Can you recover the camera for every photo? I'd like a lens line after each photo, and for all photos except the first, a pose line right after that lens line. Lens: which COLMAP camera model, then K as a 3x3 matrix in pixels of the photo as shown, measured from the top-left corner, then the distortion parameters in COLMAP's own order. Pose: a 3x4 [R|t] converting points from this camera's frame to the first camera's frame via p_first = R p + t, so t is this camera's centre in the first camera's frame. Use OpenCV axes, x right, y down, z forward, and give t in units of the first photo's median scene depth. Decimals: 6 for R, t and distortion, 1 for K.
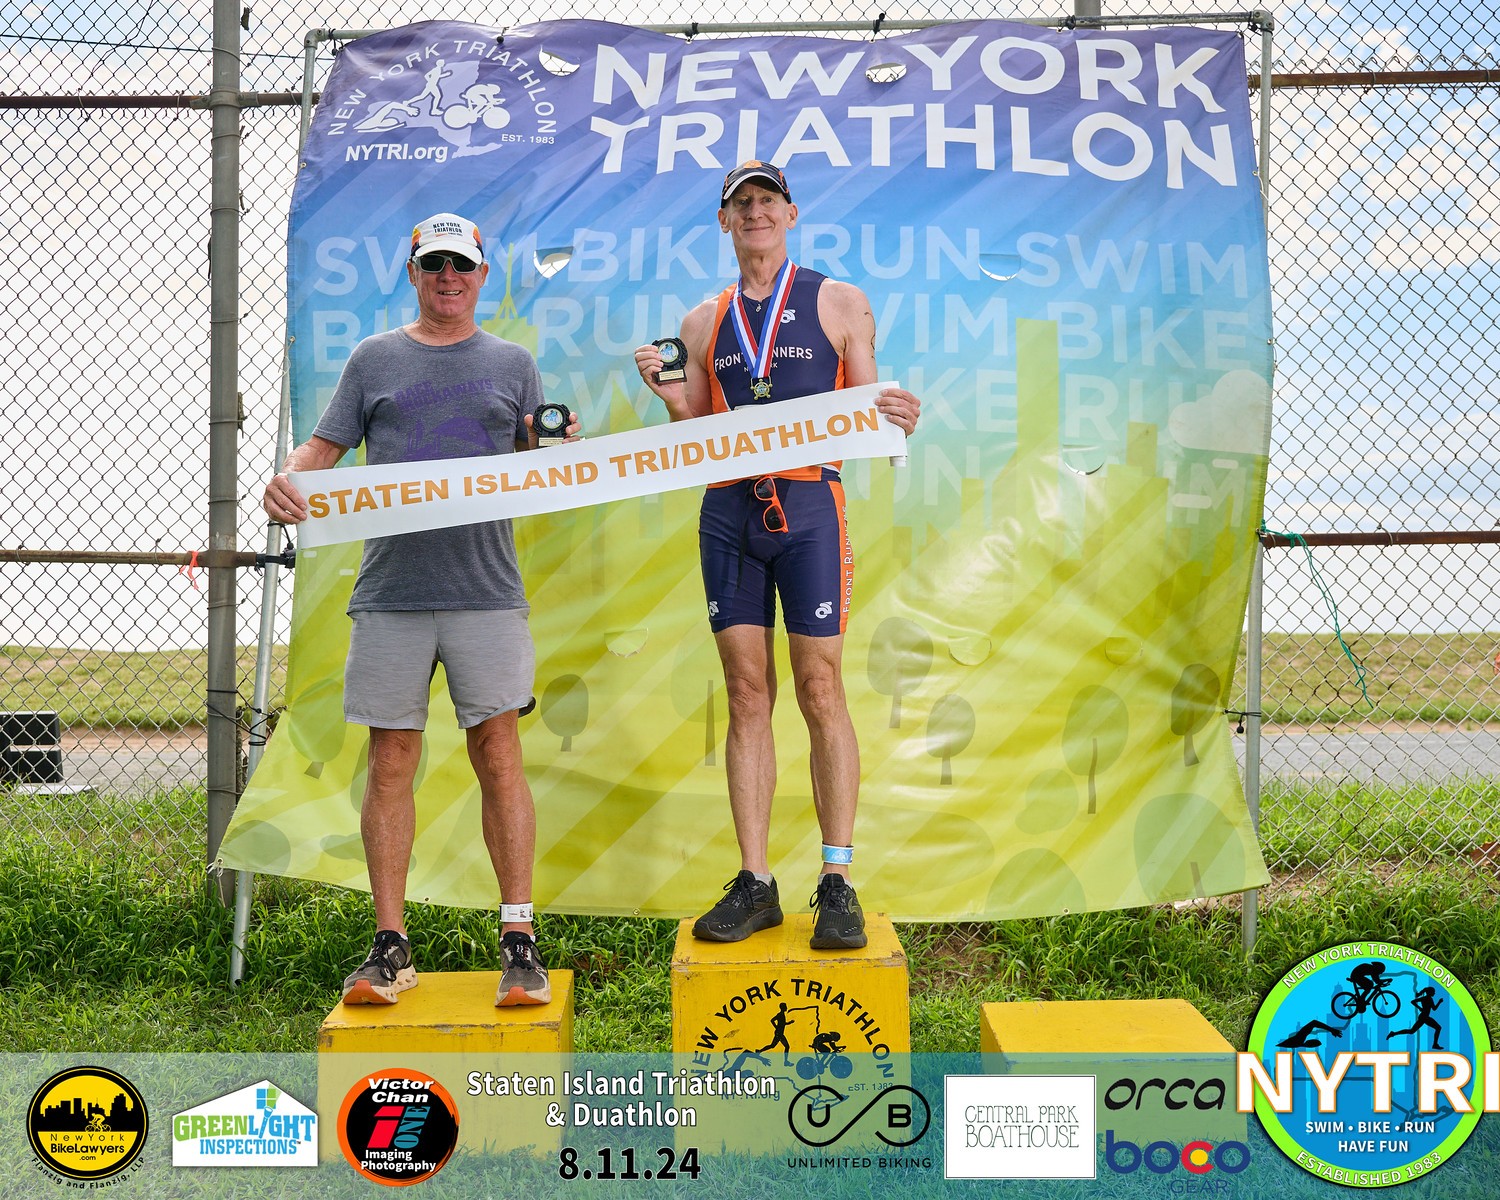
lens RADIAL K [[1481.8, 0, 761.4], [0, 1481.8, 547.7], [0, 0, 1]] dist [-0.003813, 0.003558]
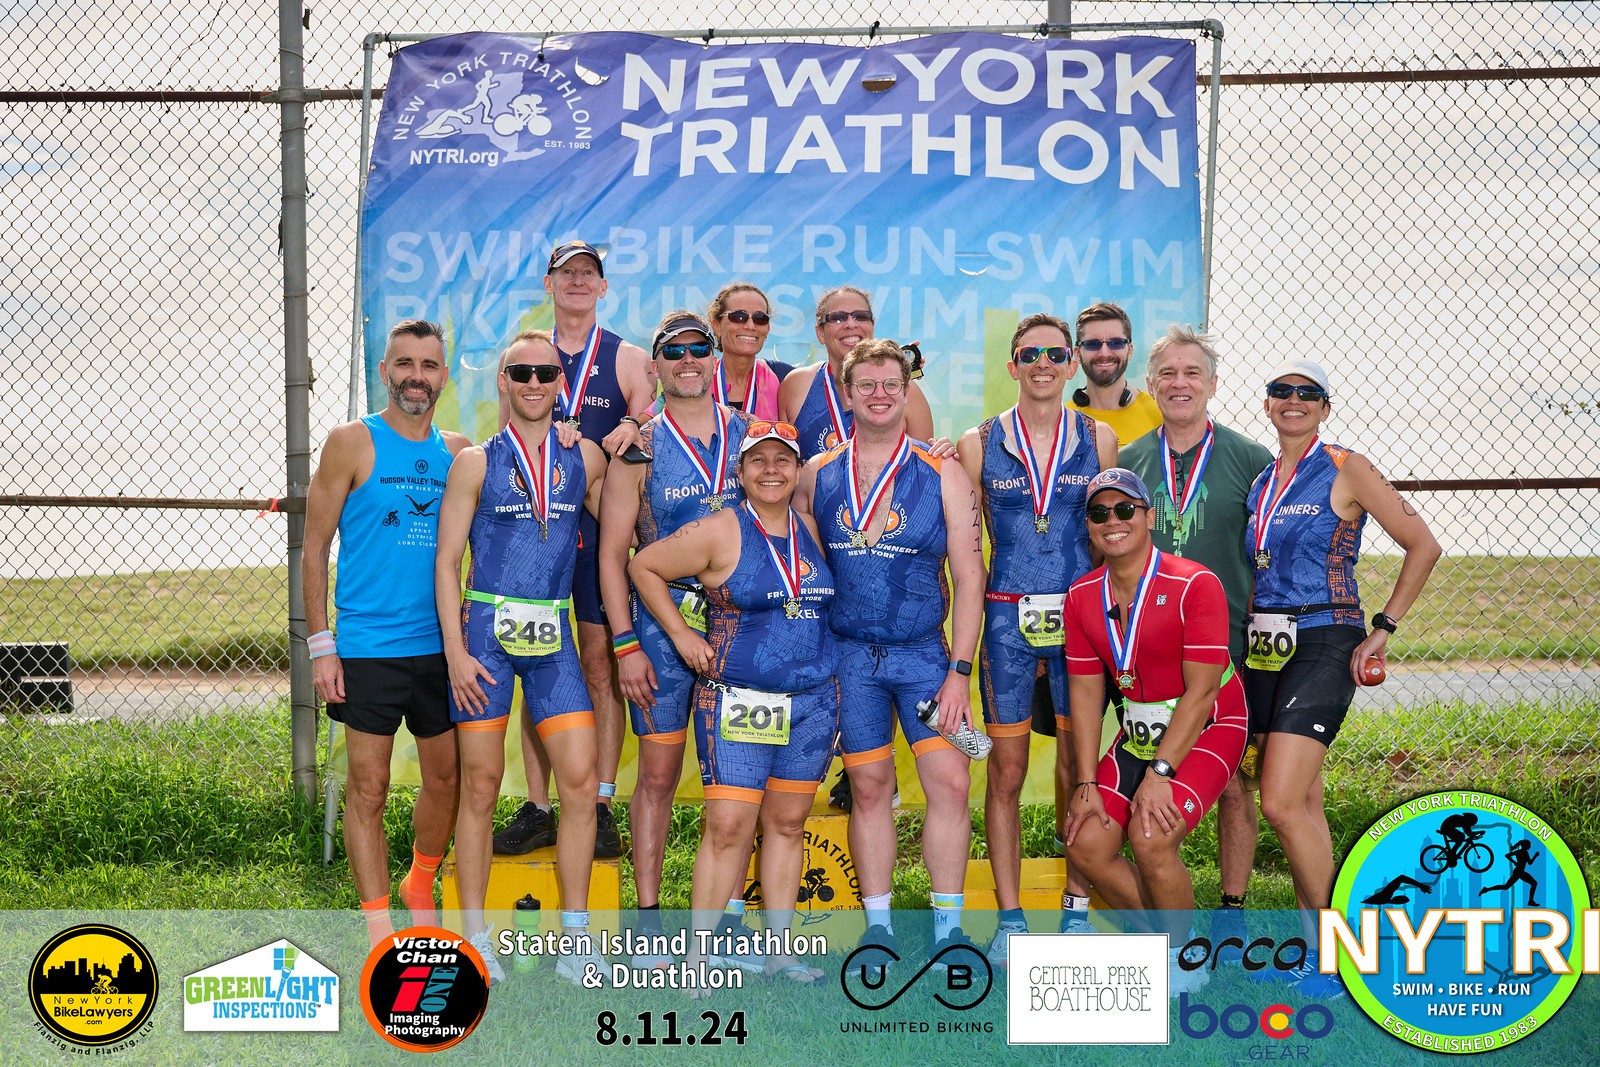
lens RADIAL K [[1891.1, 0, 760.8], [0, 1891.1, 563.0], [0, 0, 1]] dist [-0.007262, -0.040126]
pose [[0.999989, -0.000514, -0.004597, -0.000461], [0.000835, 0.997547, 0.069989, -0.052475], [0.004550, -0.069992, 0.997537, -0.483125]]
